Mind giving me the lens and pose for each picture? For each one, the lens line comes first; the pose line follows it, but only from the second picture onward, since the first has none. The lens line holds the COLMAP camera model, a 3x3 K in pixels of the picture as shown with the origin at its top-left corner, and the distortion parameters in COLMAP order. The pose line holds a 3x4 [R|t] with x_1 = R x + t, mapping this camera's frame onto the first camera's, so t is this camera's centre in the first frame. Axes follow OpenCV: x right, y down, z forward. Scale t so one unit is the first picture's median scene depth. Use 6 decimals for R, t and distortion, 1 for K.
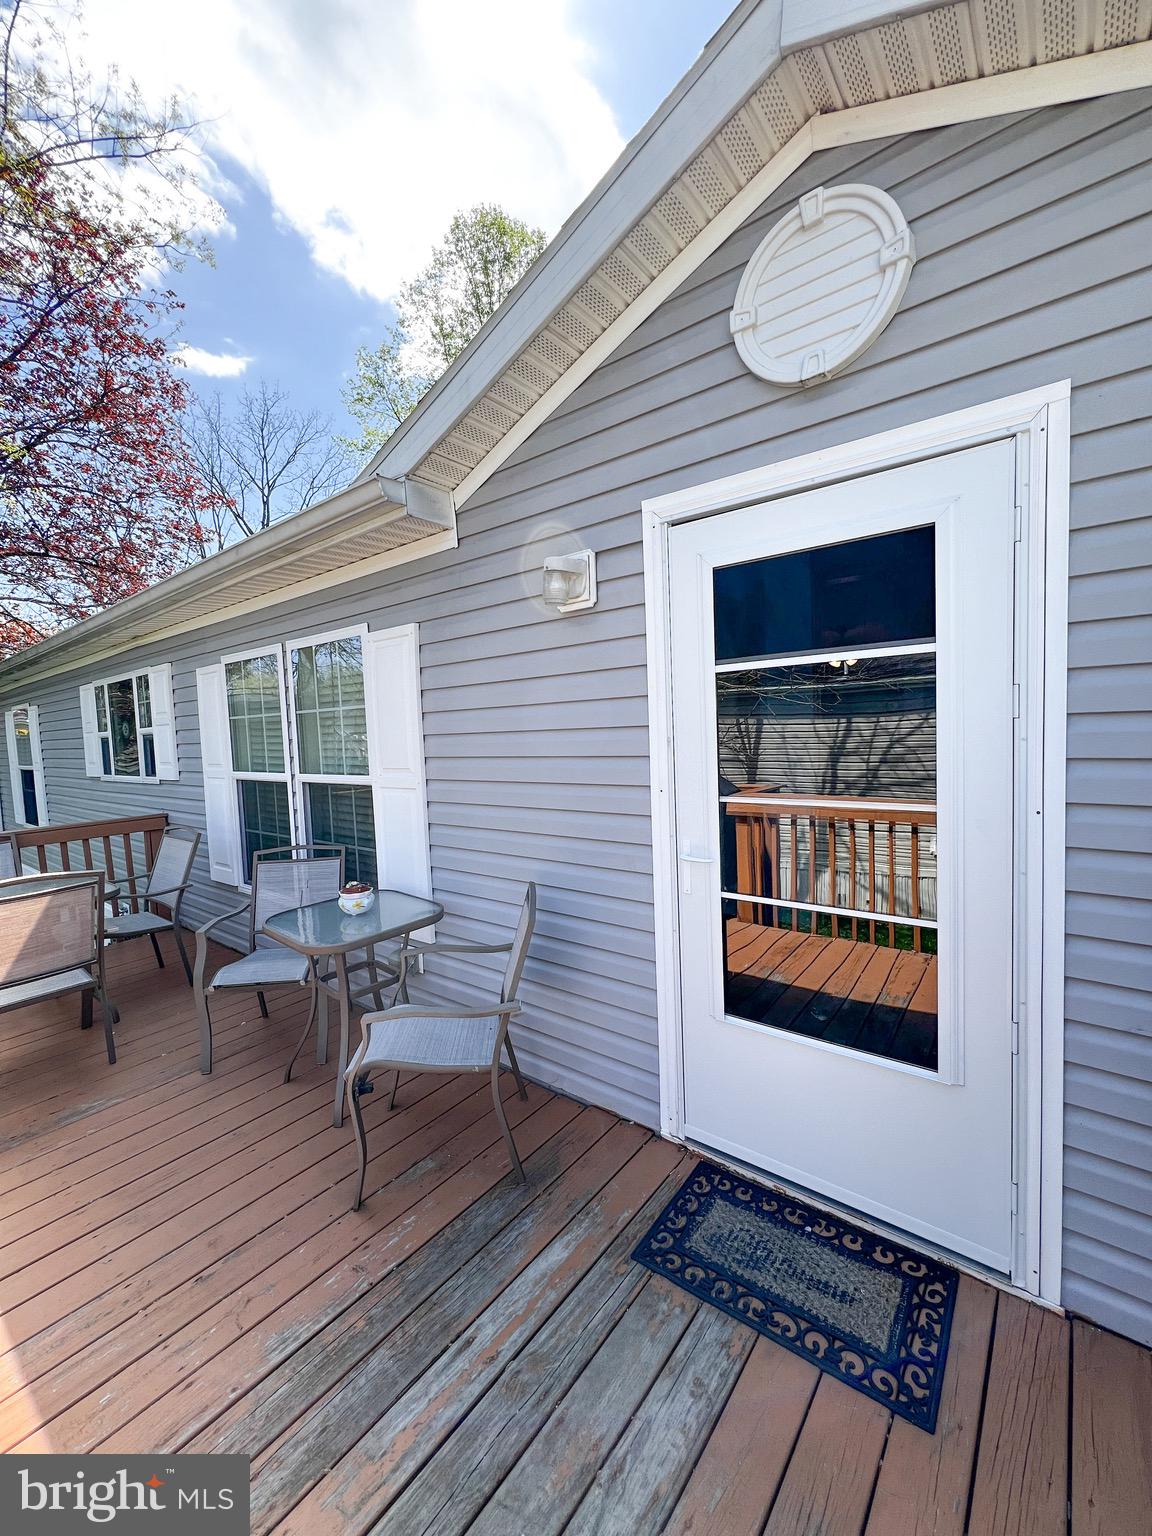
lens RADIAL K [[620.4, 0, 572.7], [0, 620.4, 763.3], [0, 0, 1]] dist [0.000598, -0.000131]
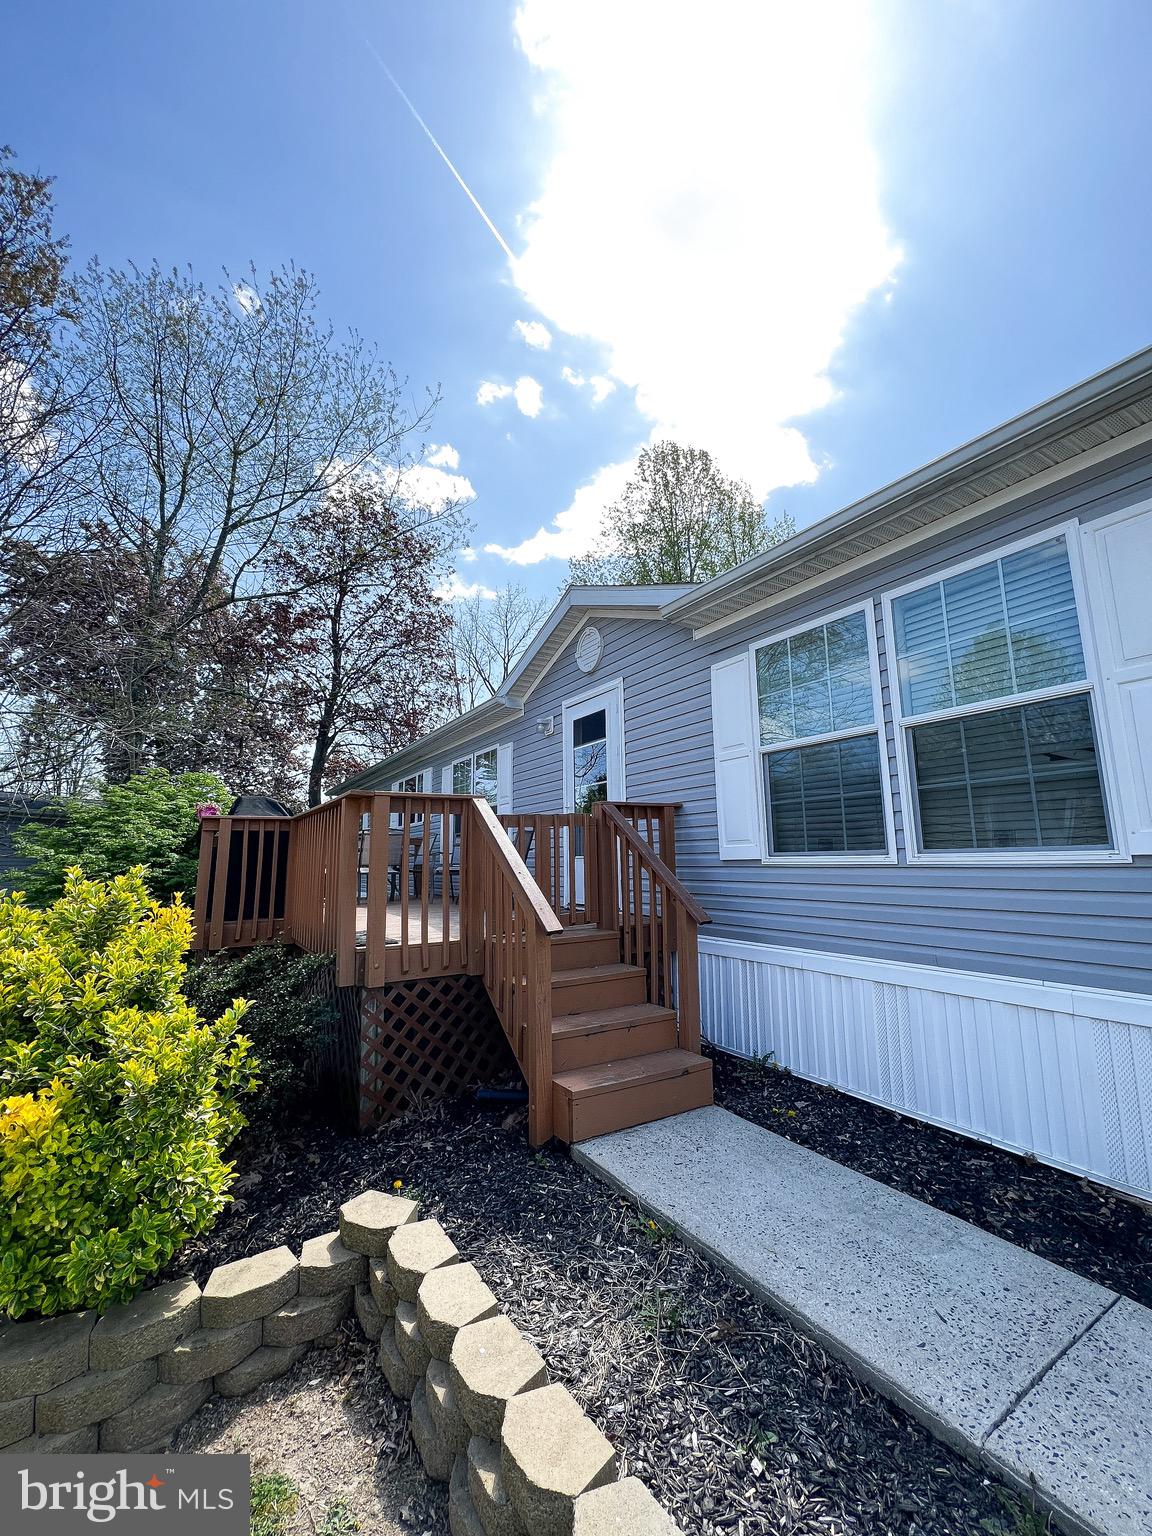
lens RADIAL K [[616.9, 0, 575.4], [0, 616.9, 769.6], [0, 0, 1]] dist [0.000394, 0.000002]
pose [[0.944086, -0.024923, -0.328756, 1.149749], [-0.042340, 0.979717, -0.195862, 0.526696], [0.326969, 0.198830, 0.923882, -1.784801]]
